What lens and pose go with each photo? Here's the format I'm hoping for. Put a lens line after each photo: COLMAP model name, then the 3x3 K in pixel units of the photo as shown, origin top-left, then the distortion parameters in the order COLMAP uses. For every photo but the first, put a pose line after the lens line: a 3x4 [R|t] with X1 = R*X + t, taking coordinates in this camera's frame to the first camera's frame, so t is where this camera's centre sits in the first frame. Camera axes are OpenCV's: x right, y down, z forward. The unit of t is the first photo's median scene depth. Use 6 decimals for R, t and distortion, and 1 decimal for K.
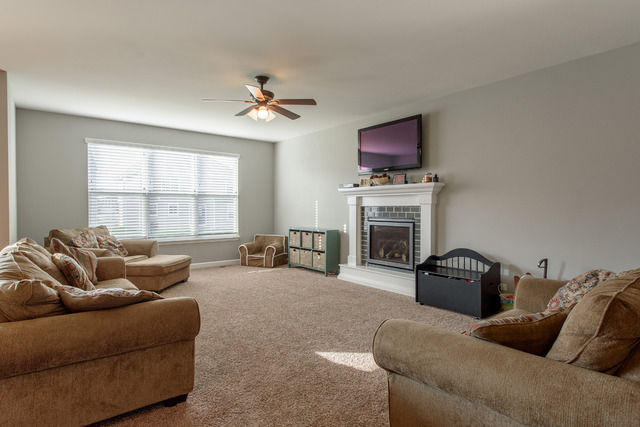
lens RADIAL K [[352.2, 0, 320.0], [0, 352.2, 213.5], [0, 0, 1]] dist [0.027369, -0.017602]
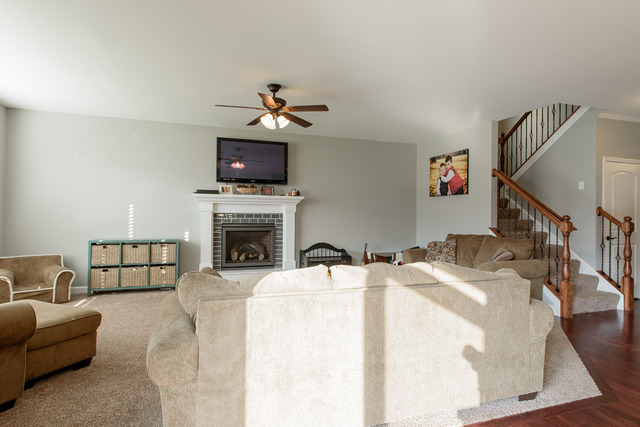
lens RADIAL K [[352.2, 0, 320.0], [0, 352.2, 213.5], [0, 0, 1]] dist [0.027369, -0.017602]
pose [[0.337165, 0.007694, 0.941414, -0.772780], [0.006398, 0.999925, -0.010463, -0.006423], [-0.941424, 0.009551, 0.337090, 0.392661]]
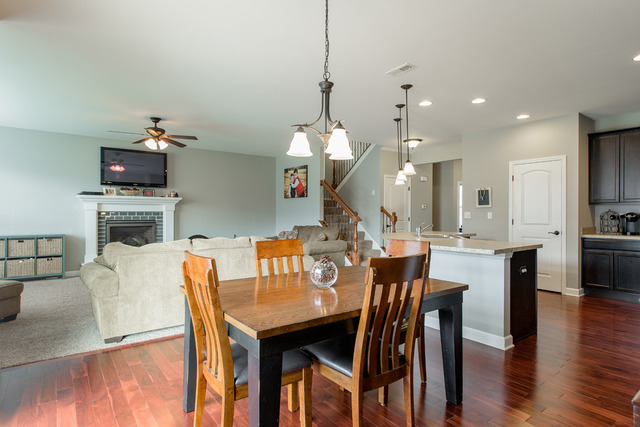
lens RADIAL K [[352.2, 0, 320.0], [0, 352.2, 213.5], [0, 0, 1]] dist [0.027369, -0.017602]
pose [[0.028291, 0.000045, 0.999600, -1.103426], [0.014133, 0.999900, -0.000445, -0.002348], [-0.999500, 0.014140, 0.028287, 0.238407]]
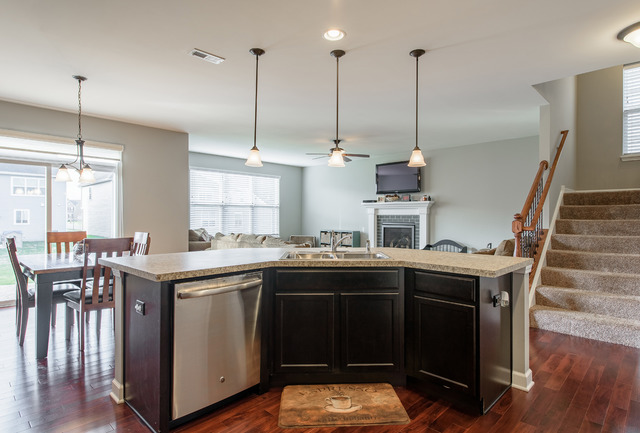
lens RADIAL K [[358.6, 0, 320.0], [0, 358.6, 216.5], [0, 0, 1]] dist [-0.001486, -0.000361]
pose [[0.992319, 0.003802, 0.123650, -0.332915], [-0.001957, 0.999885, -0.015037, 0.010186], [-0.123693, 0.014680, 0.992212, -0.520508]]
